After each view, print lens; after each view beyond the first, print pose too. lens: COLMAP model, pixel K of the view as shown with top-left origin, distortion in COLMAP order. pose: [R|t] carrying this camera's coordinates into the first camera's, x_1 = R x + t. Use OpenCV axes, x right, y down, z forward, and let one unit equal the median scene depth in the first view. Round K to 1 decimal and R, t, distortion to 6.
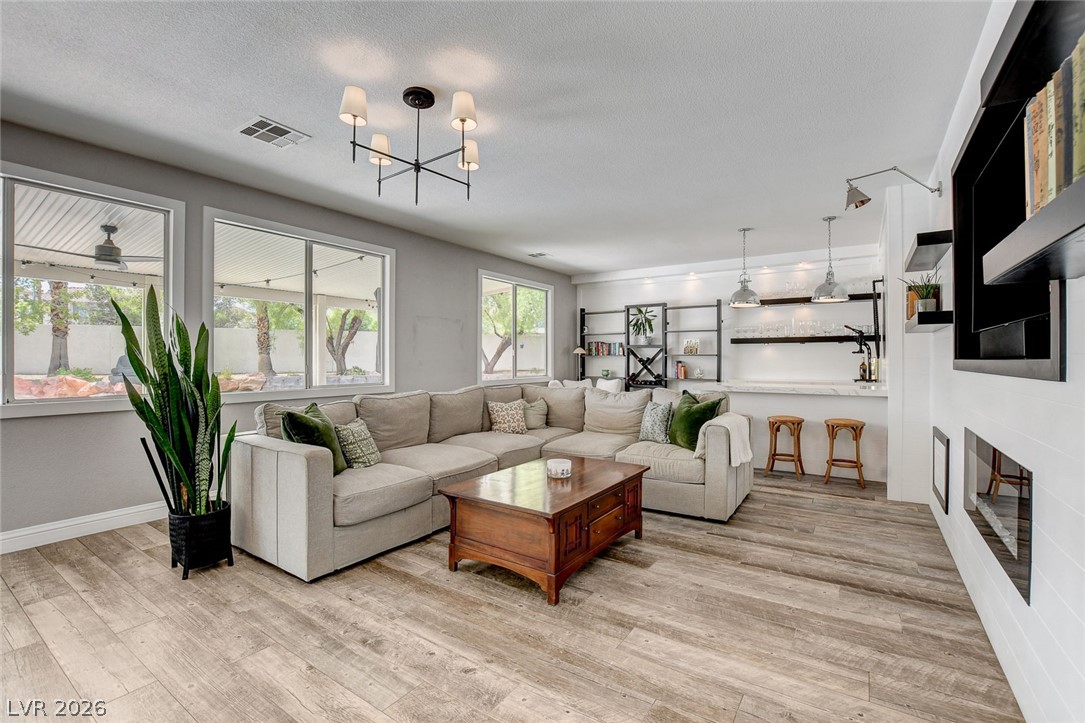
lens RADIAL K [[477.4, 0, 539.9], [0, 477.4, 354.5], [0, 0, 1]] dist [-0.033027, -0.000049]
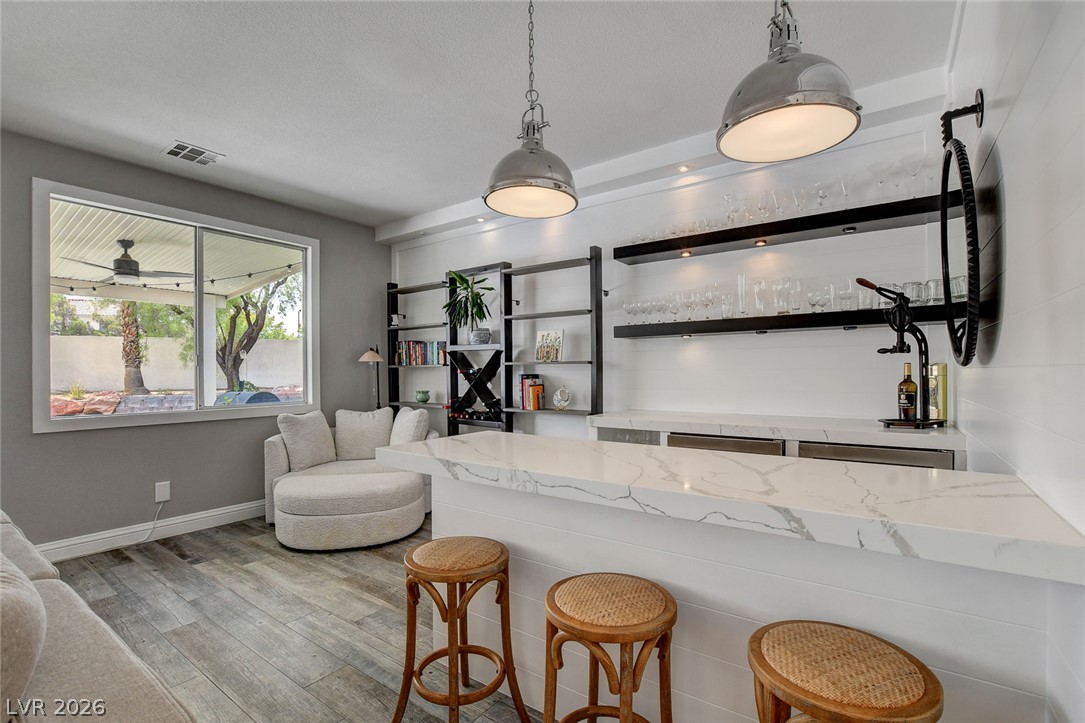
lens RADIAL K [[484.0, 0, 545.1], [0, 484.0, 366.0], [0, 0, 1]] dist [-0.013792, 0.000035]
pose [[0.999688, -0.008415, -0.023531, 0.314599], [0.008439, 0.999964, 0.000949, 0.004213], [0.023522, -0.001147, 0.999723, 0.471292]]
